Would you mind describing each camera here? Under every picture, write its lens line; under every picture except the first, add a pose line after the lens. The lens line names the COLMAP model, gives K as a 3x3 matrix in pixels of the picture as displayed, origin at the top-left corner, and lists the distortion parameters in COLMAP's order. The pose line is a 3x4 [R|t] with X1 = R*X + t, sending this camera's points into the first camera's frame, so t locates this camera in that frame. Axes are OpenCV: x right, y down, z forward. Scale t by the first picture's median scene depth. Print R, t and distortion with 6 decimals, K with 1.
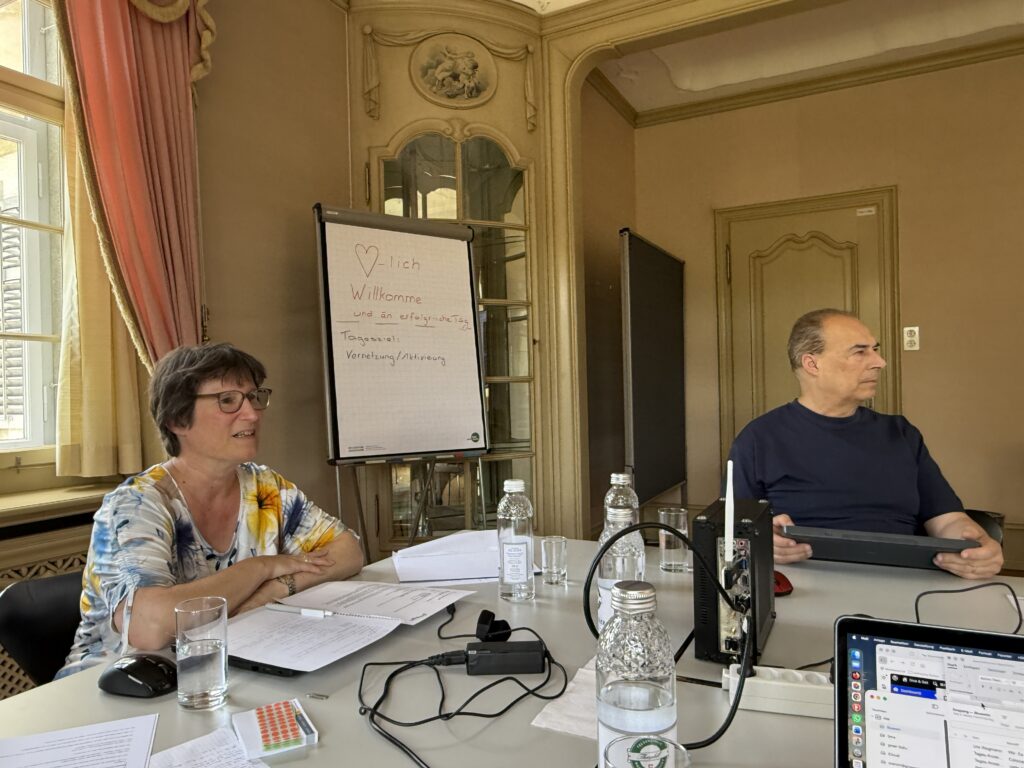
lens RADIAL K [[715.2, 0, 512.0], [0, 715.2, 384.0], [0, 0, 1]] dist [-0.008584, -0.001388]
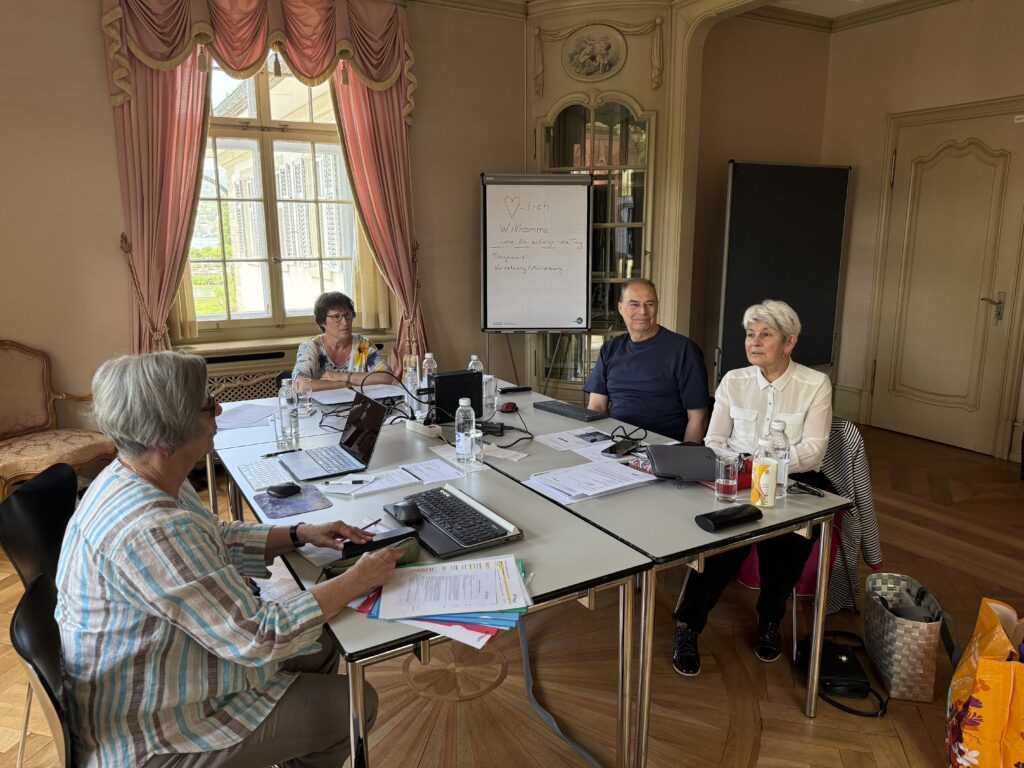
lens RADIAL K [[731.5, 0, 512.0], [0, 731.5, 384.0], [0, 0, 1]] dist [0.067856, -0.129100]
pose [[0.849748, 0.120077, -0.513331, 0.600462], [-0.010193, 0.977275, 0.211730, -0.115010], [0.527090, -0.174685, 0.831662, -0.384861]]
